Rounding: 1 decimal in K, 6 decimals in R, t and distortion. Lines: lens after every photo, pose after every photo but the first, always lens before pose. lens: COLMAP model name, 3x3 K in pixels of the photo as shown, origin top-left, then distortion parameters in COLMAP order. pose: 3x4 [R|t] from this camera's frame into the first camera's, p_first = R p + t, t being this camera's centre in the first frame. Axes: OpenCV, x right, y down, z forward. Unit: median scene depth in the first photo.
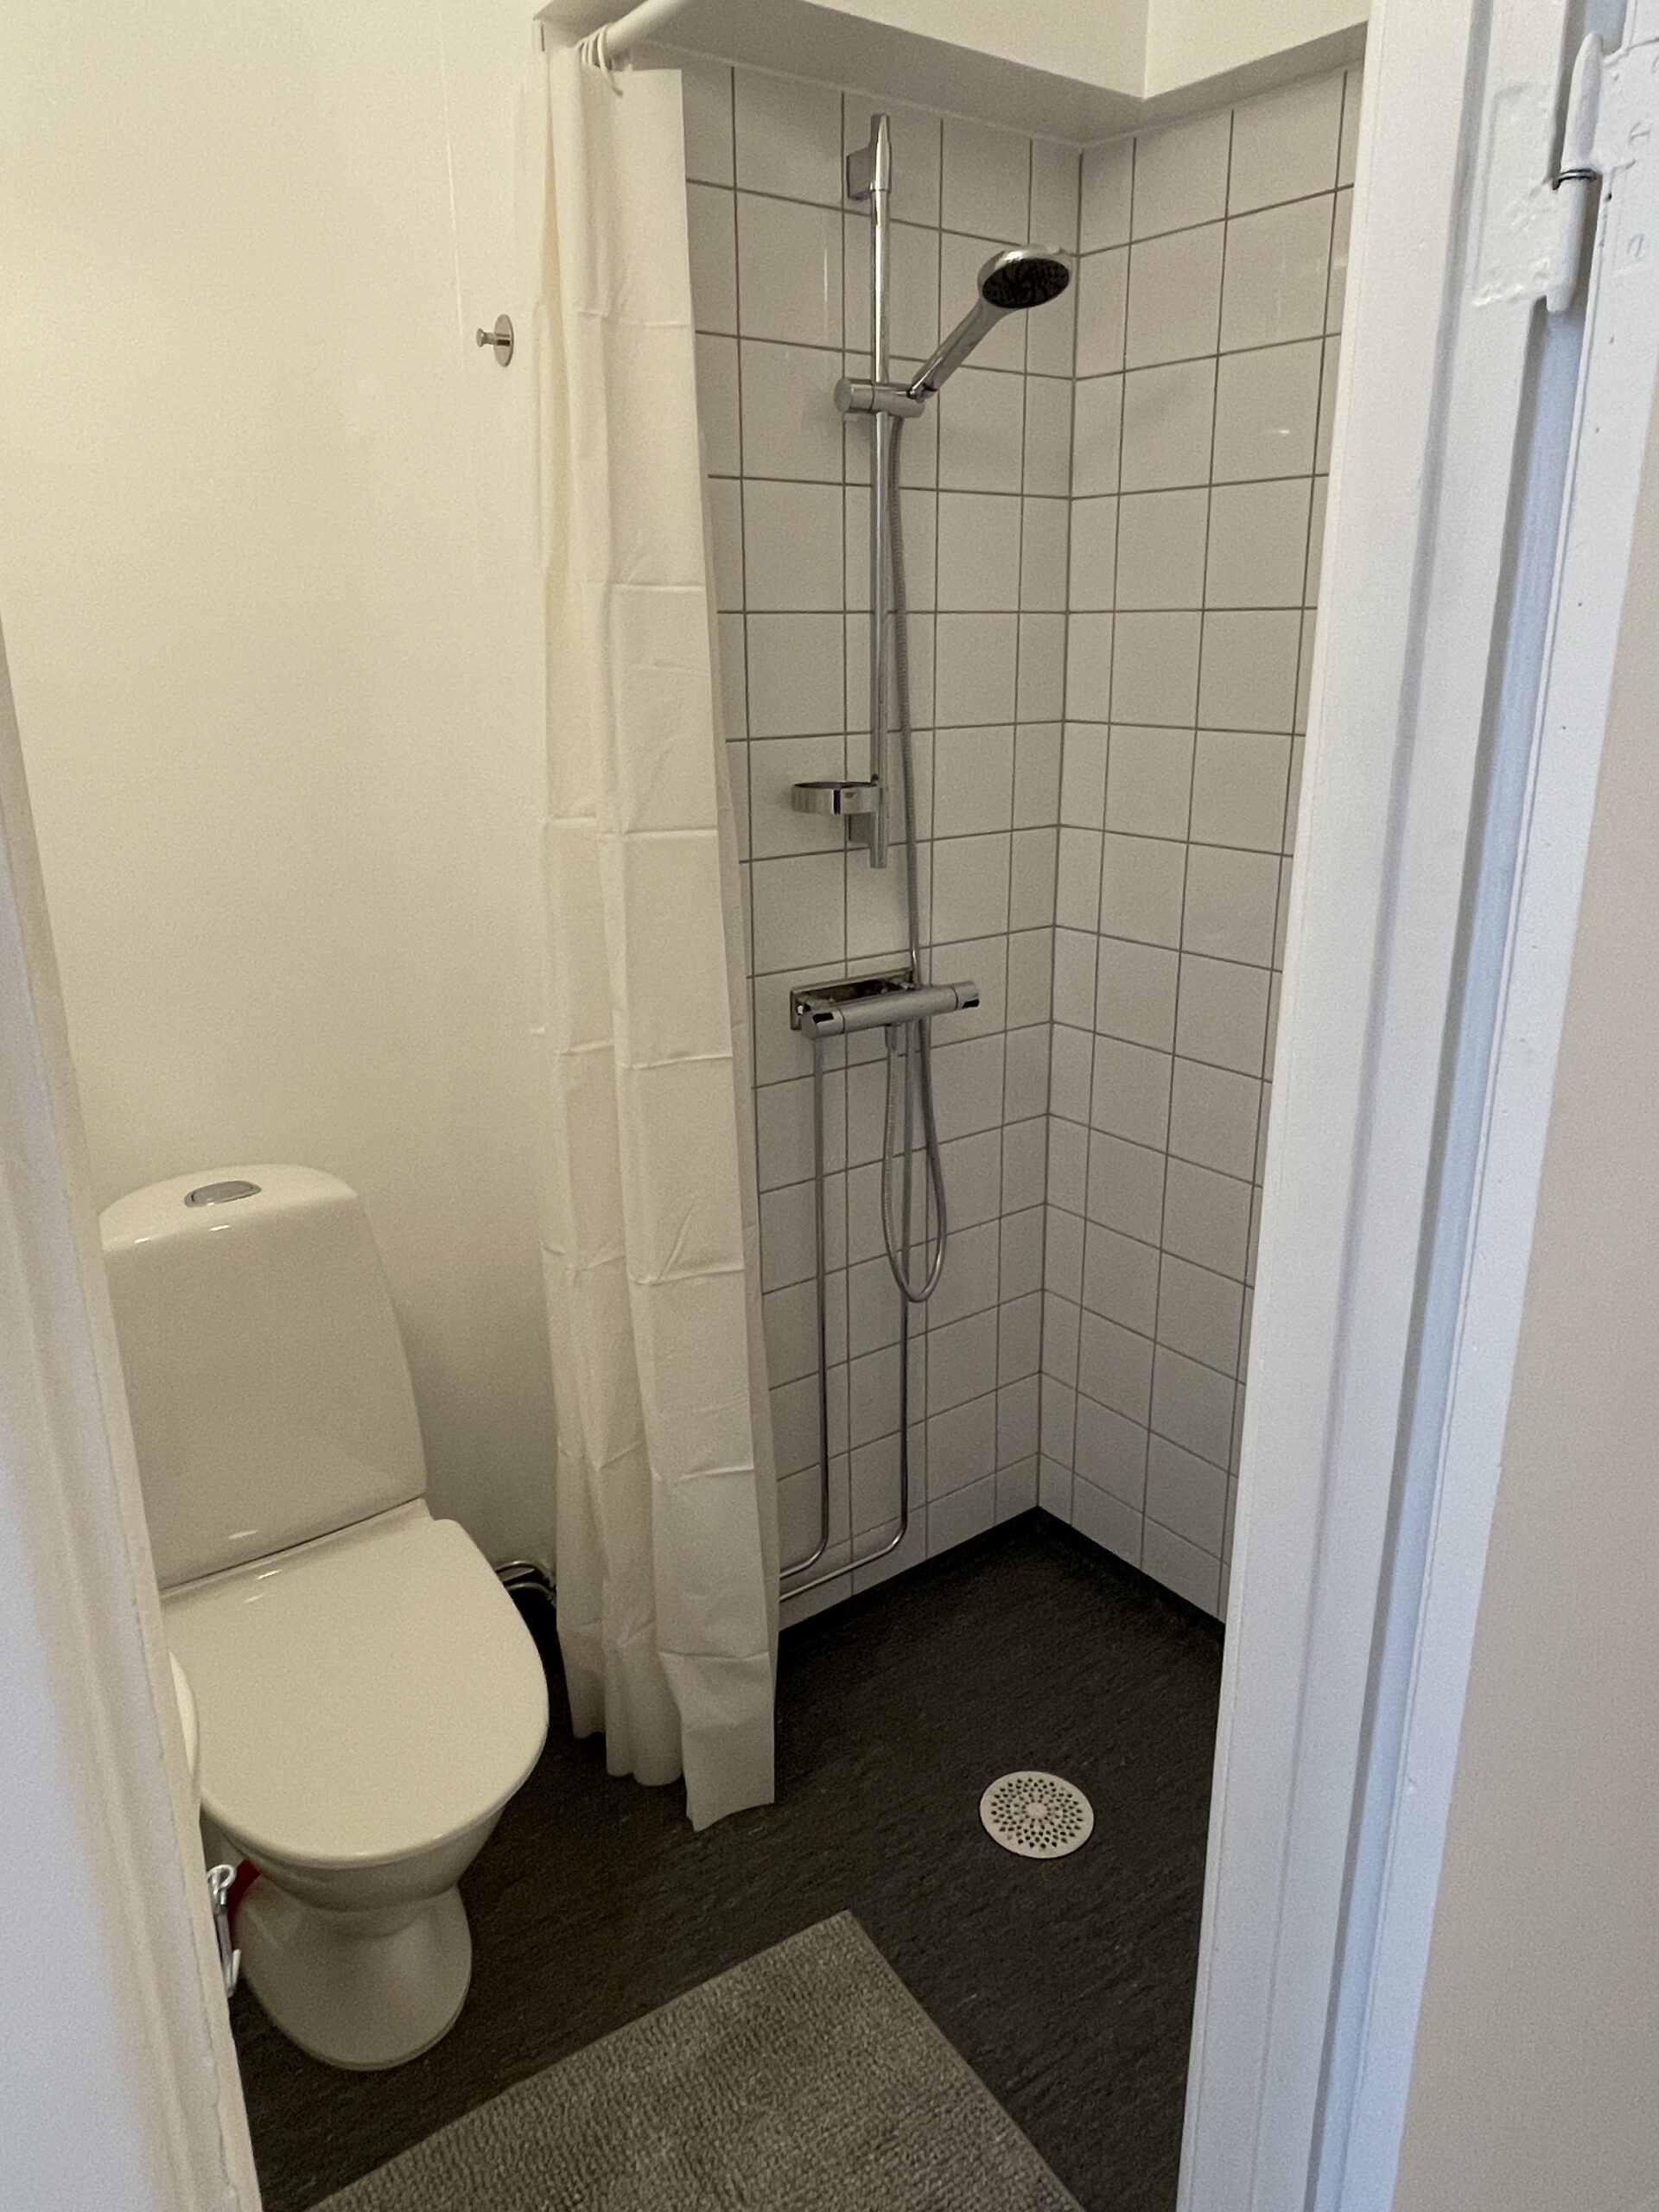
lens RADIAL K [[1413.9, 0, 822.6], [0, 1413.9, 1078.6], [0, 0, 1]] dist [-0.005196, -0.003927]
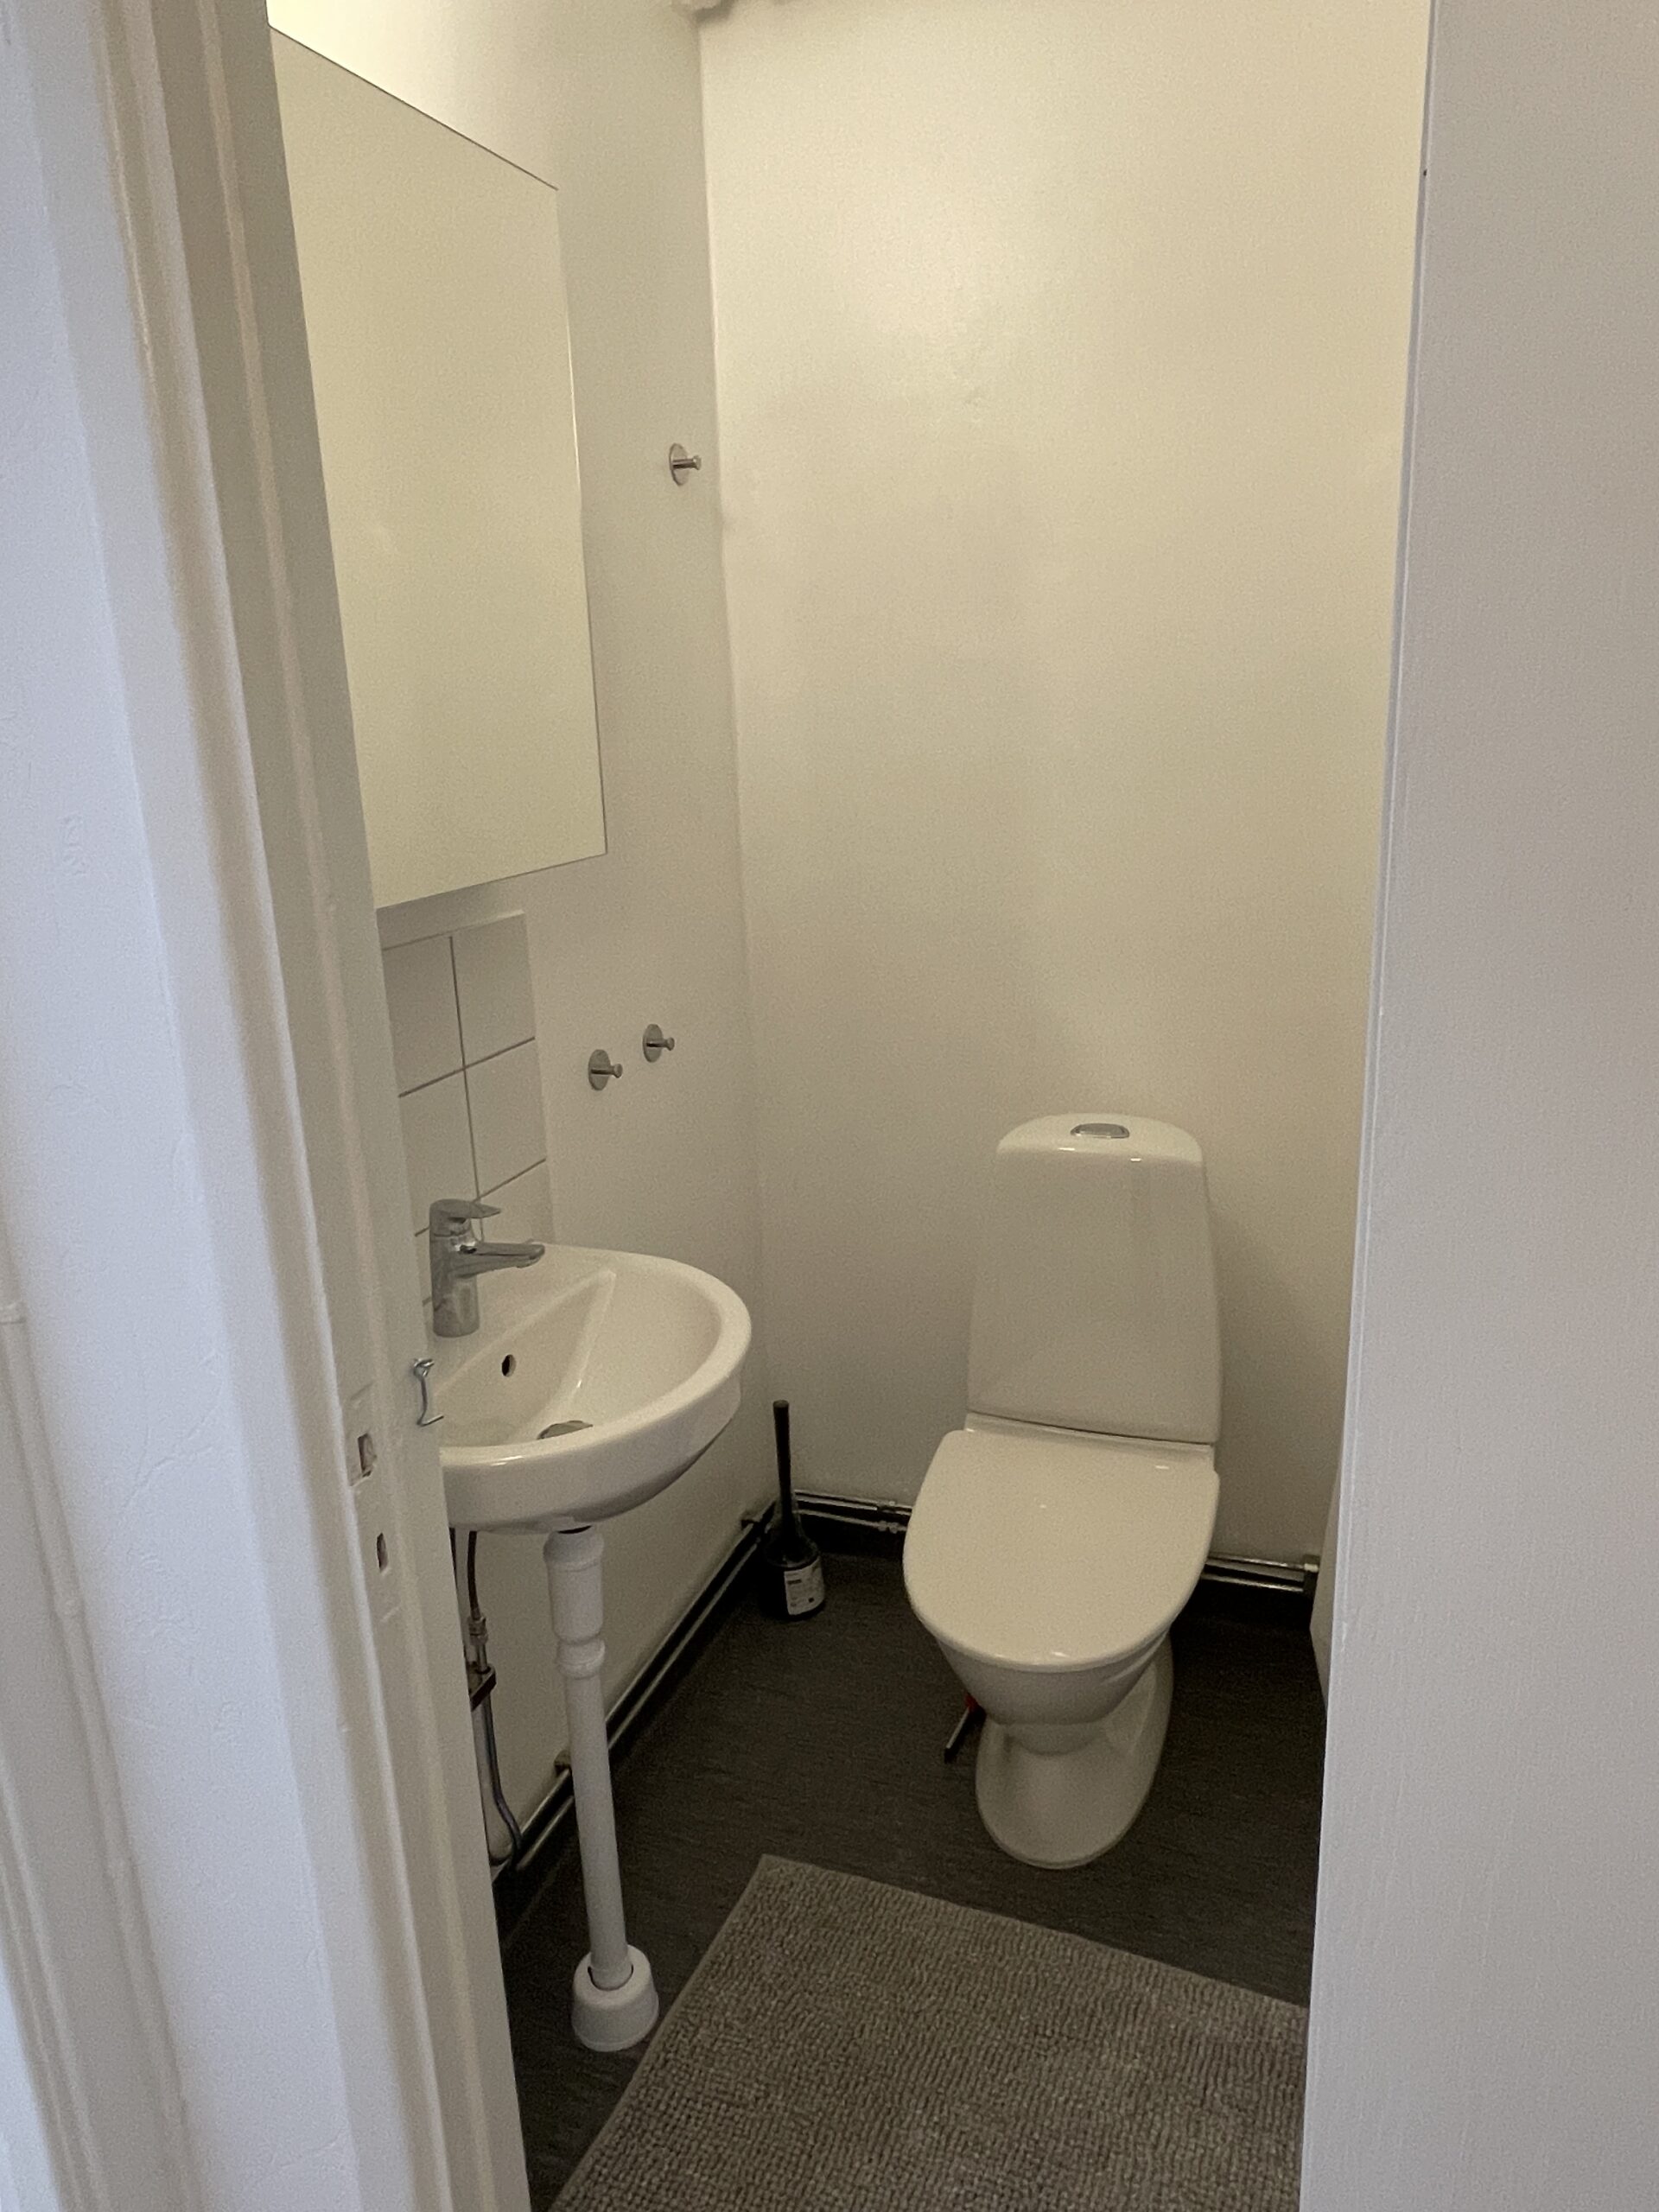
lens RADIAL K [[1413.9, 0, 822.6], [0, 1413.9, 1078.6], [0, 0, 1]] dist [-0.005196, -0.003927]
pose [[0.555175, 0.195802, -0.808358, 0.429634], [-0.206595, 0.973900, 0.094012, -0.028389], [0.805667, 0.114809, 0.581136, 0.080951]]
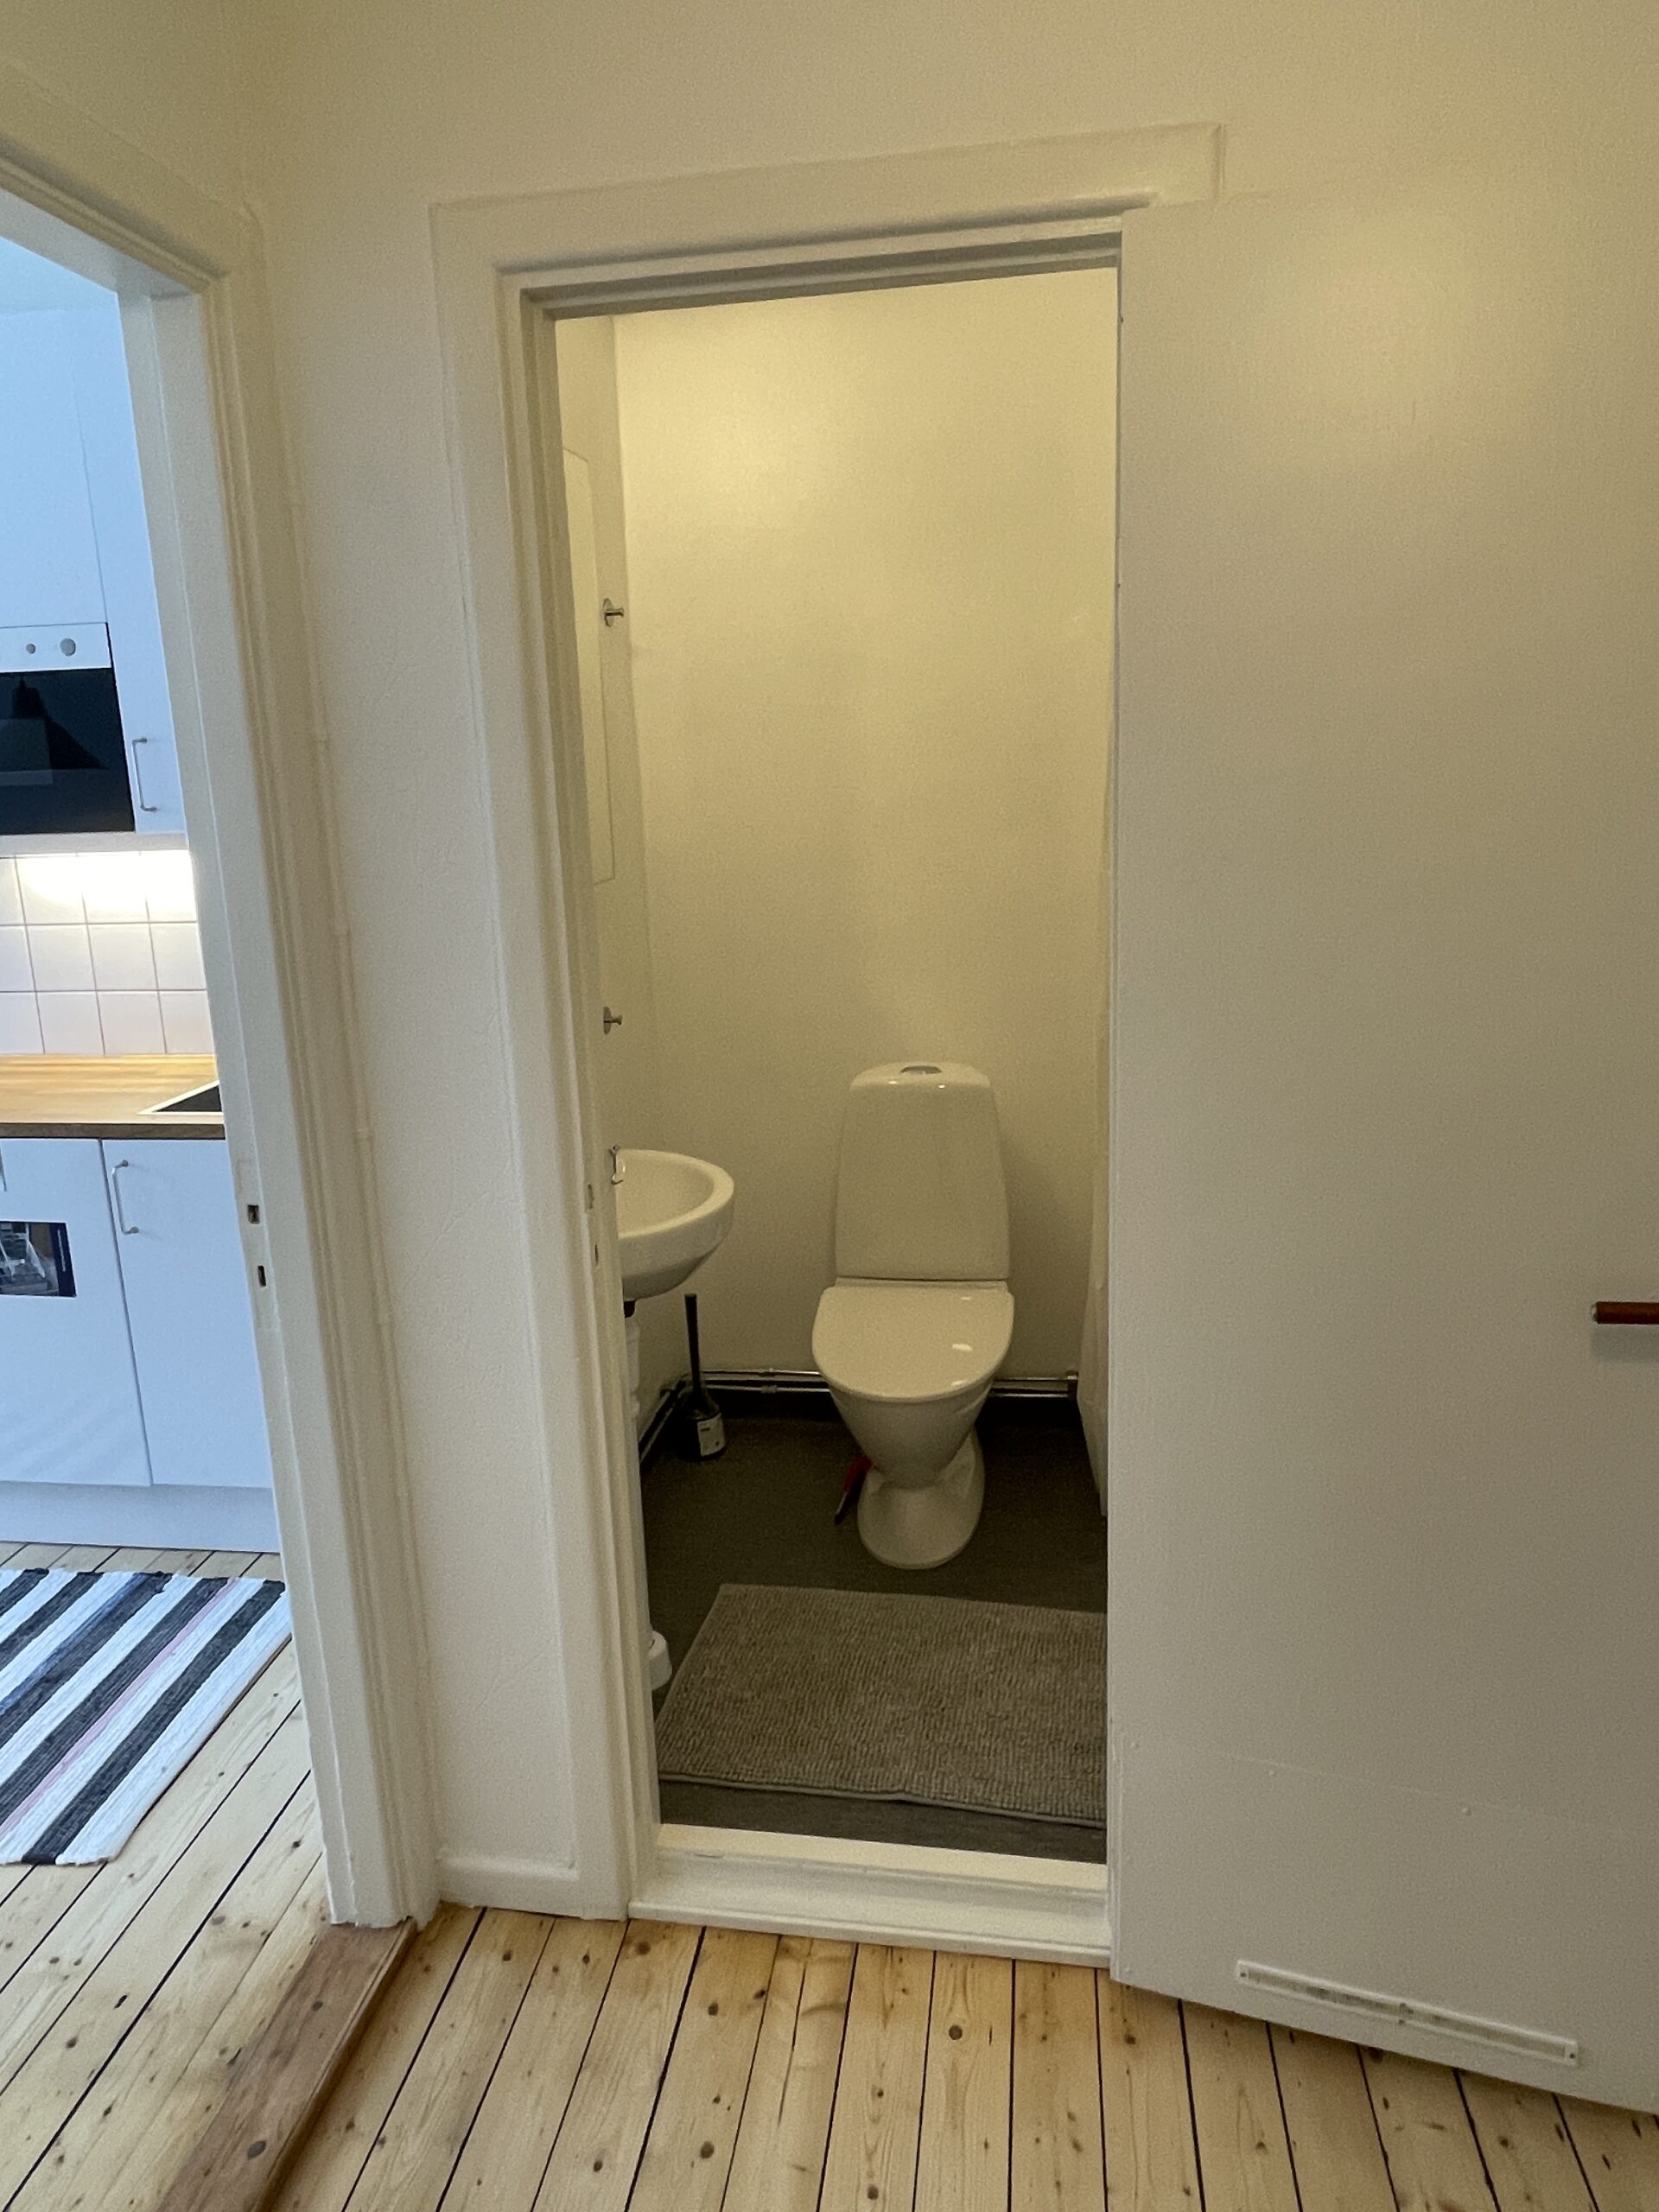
lens RADIAL K [[1413.9, 0, 822.6], [0, 1413.9, 1078.6], [0, 0, 1]] dist [-0.005196, -0.003927]
pose [[0.709571, 0.132922, -0.691983, 0.732884], [-0.172540, 0.984926, 0.012267, 0.092817], [0.683183, 0.110690, 0.721810, -0.383149]]
